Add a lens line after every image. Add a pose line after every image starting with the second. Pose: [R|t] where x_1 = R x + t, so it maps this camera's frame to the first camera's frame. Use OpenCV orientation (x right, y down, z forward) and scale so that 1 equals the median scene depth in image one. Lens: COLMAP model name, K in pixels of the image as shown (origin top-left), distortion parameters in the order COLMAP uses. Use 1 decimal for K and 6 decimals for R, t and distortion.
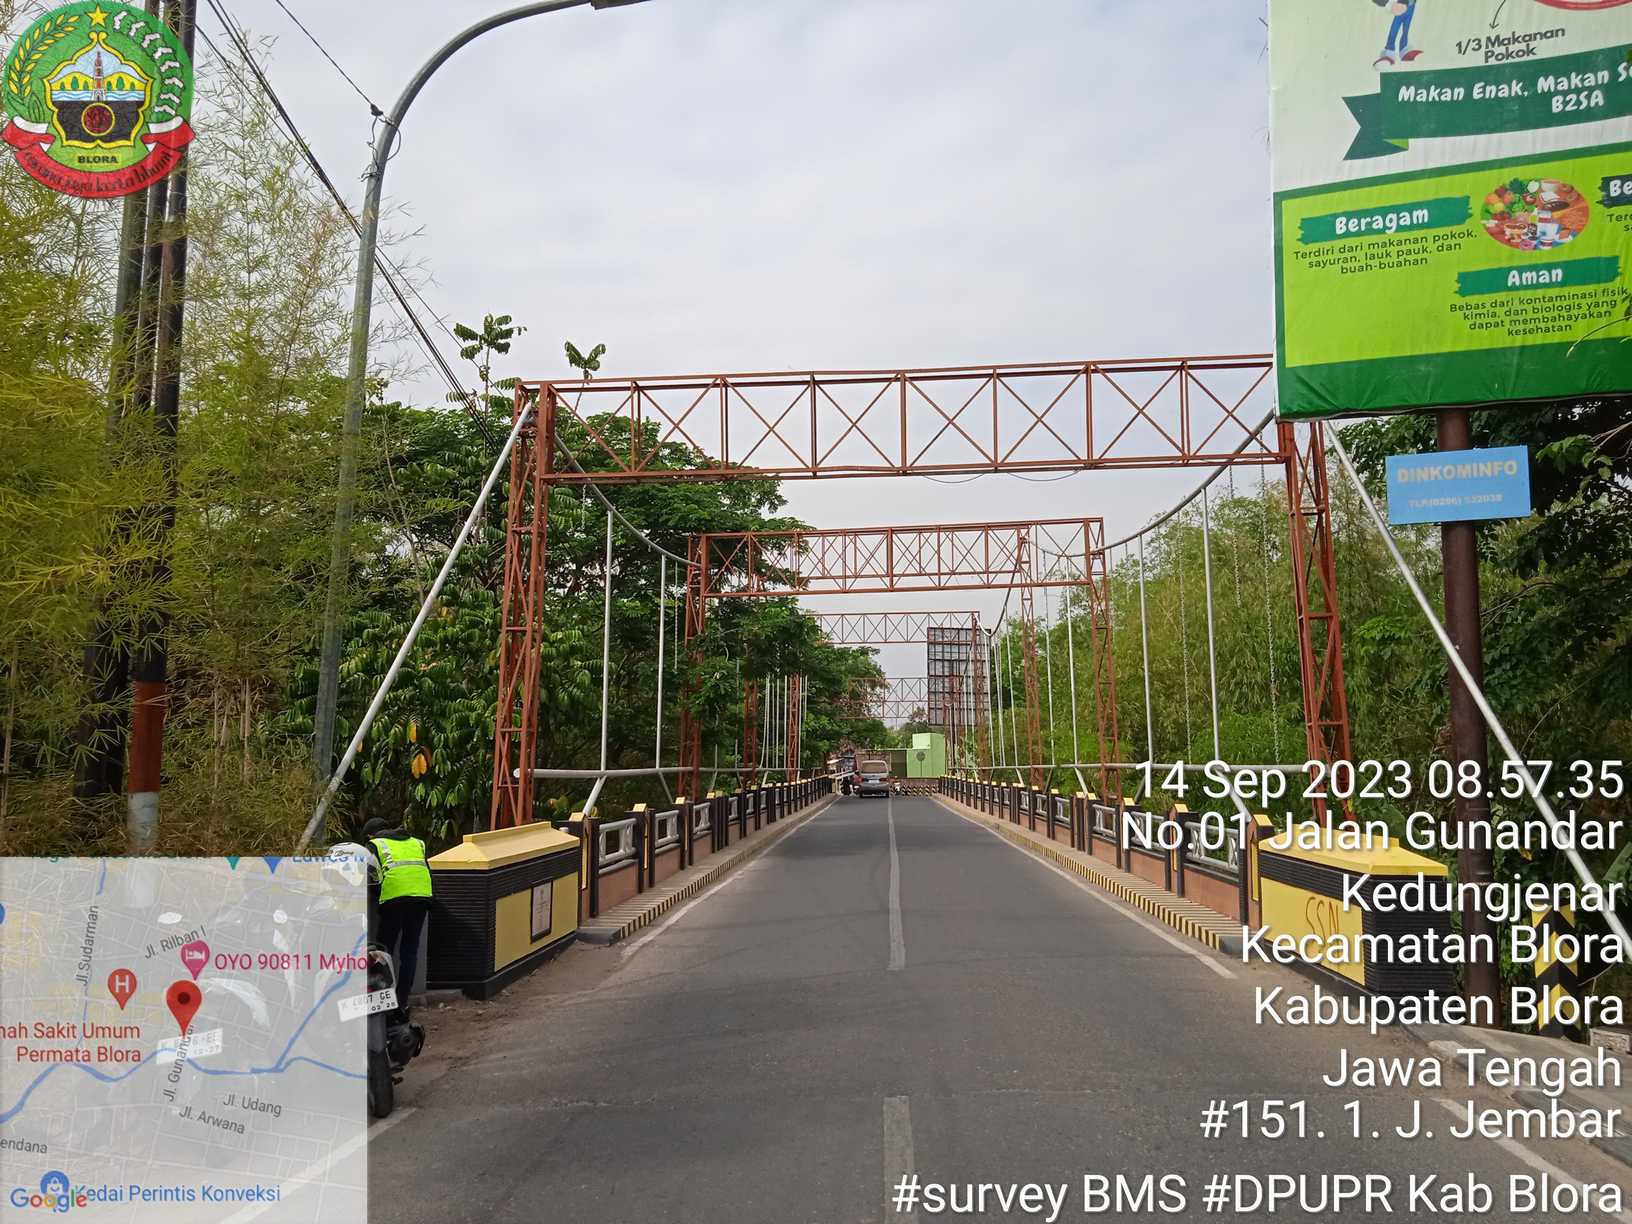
lens RADIAL K [[1178.0, 0, 806.5], [0, 1178.0, 579.4], [0, 0, 1]] dist [0.061705, -0.114426]
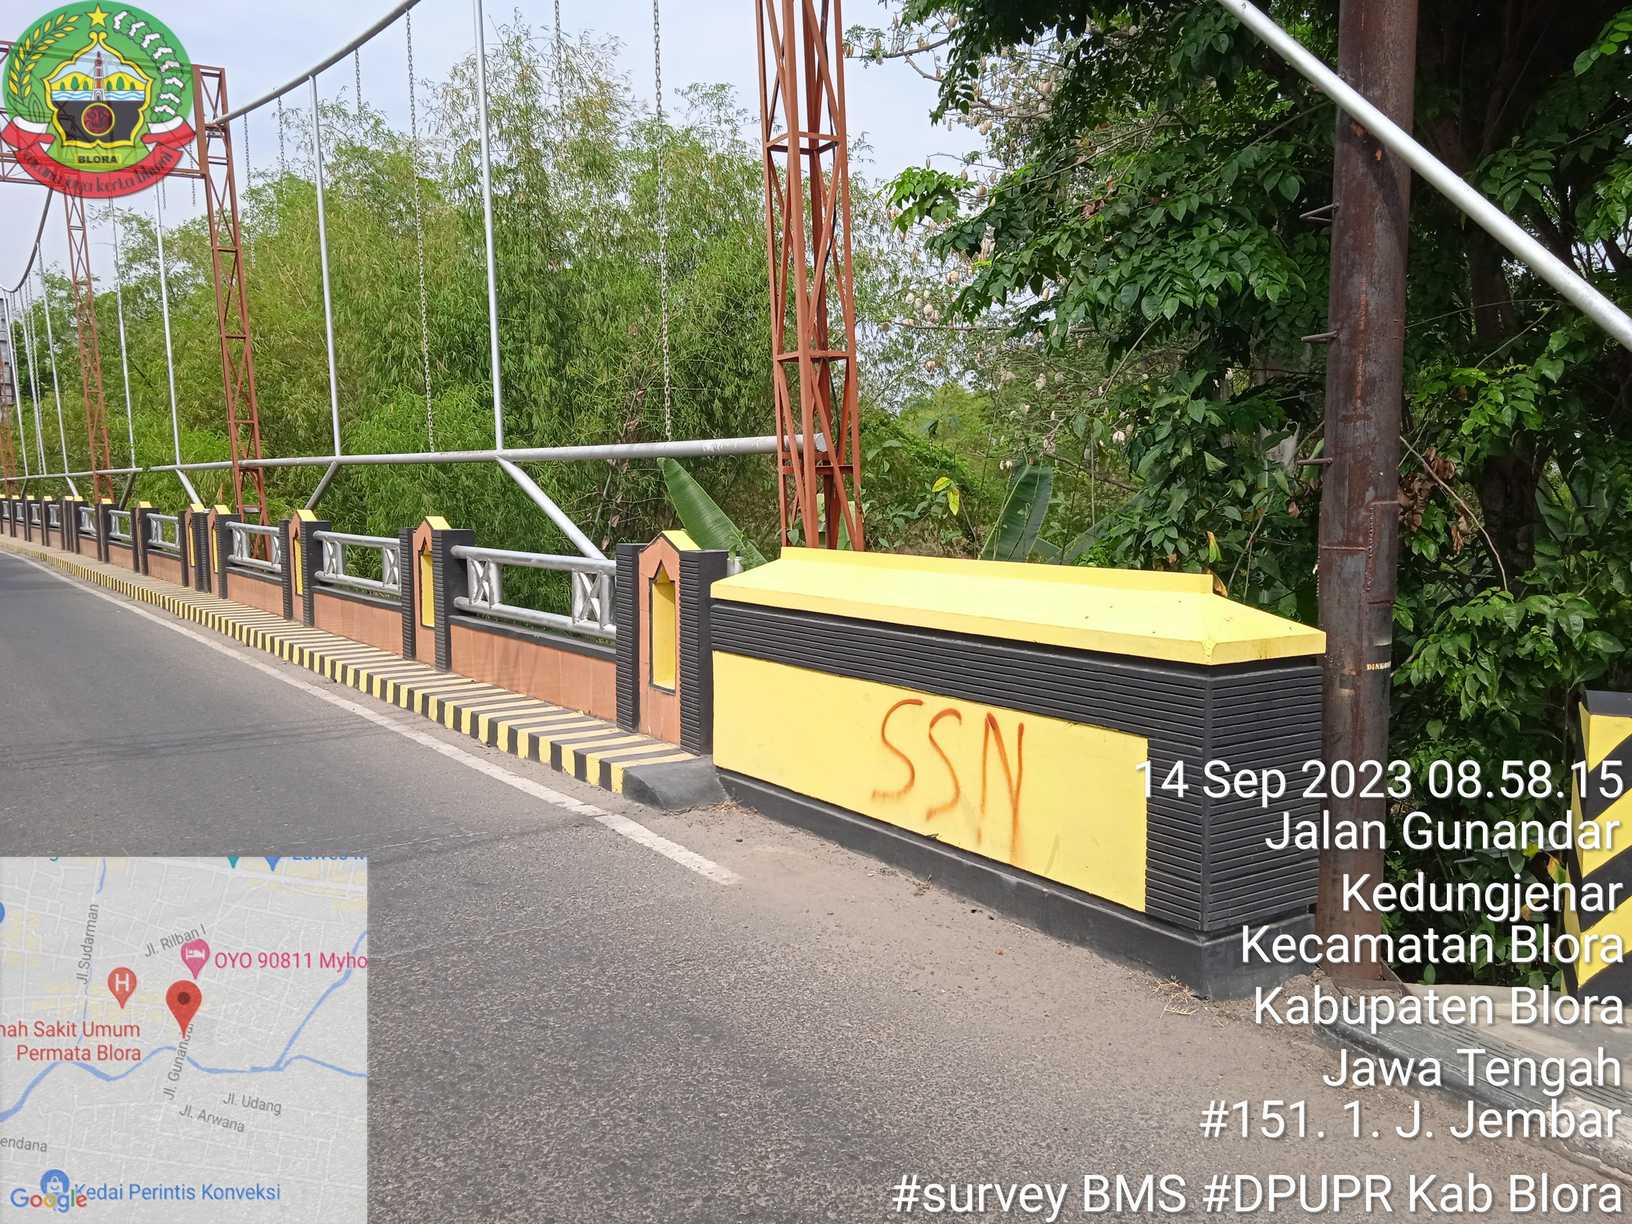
lens RADIAL K [[1178.0, 0, 806.5], [0, 1178.0, 579.4], [0, 0, 1]] dist [0.061705, -0.114426]
pose [[0.737345, -0.086416, 0.669966, 0.030620], [-0.080955, 0.973332, 0.214643, 0.044519], [-0.670648, -0.212503, 0.710685, 0.255620]]
